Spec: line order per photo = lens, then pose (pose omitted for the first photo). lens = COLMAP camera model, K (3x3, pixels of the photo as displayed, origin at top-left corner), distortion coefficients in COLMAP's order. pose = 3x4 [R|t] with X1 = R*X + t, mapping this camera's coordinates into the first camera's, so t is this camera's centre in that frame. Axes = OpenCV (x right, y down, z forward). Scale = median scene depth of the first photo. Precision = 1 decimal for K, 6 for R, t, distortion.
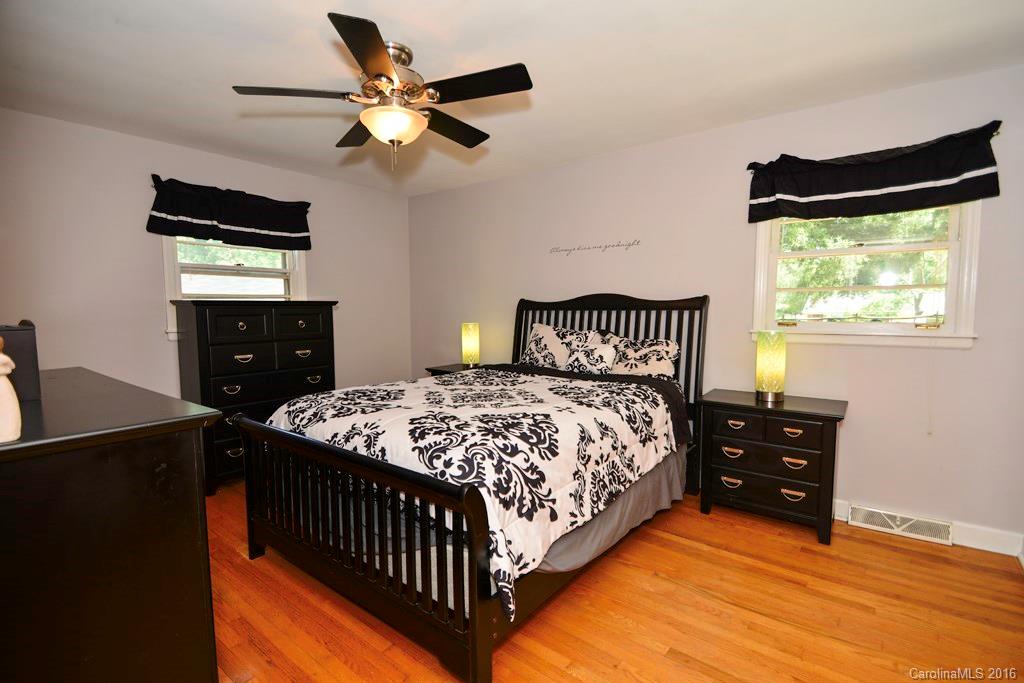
lens RADIAL K [[469.3, 0, 492.9], [0, 469.3, 348.4], [0, 0, 1]] dist [-0.001725, -0.000566]
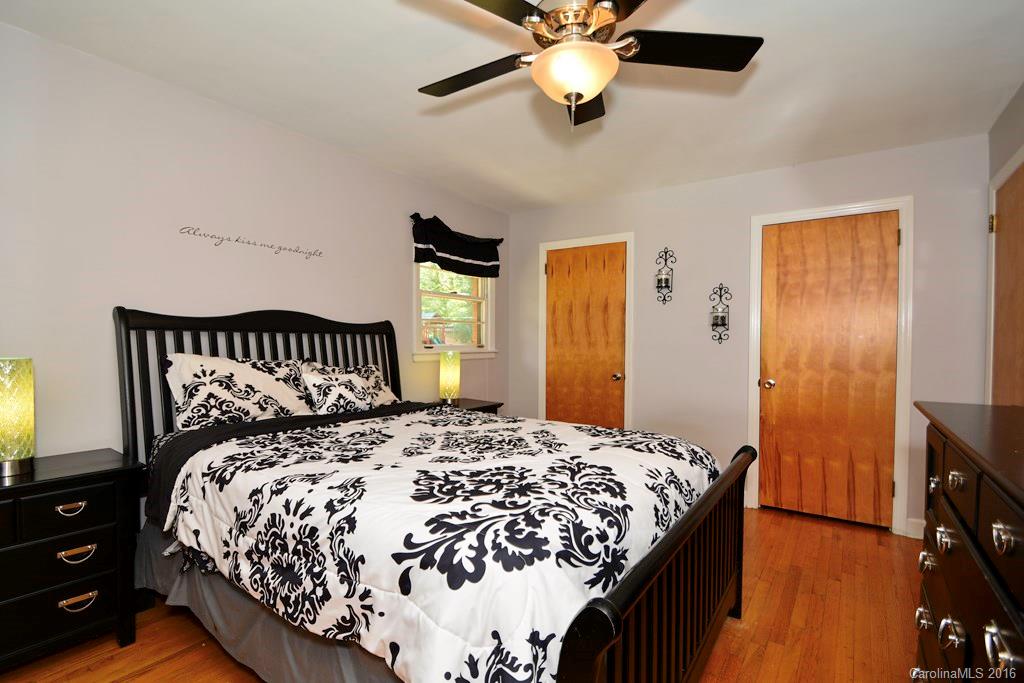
lens RADIAL K [[469.3, 0, 492.9], [0, 469.3, 348.4], [0, 0, 1]] dist [-0.001725, -0.000566]
pose [[-0.111787, 0.002077, 0.993730, -0.693507], [0.098917, 0.995055, 0.009048, -0.049024], [-0.988797, 0.099308, -0.111439, 1.088113]]
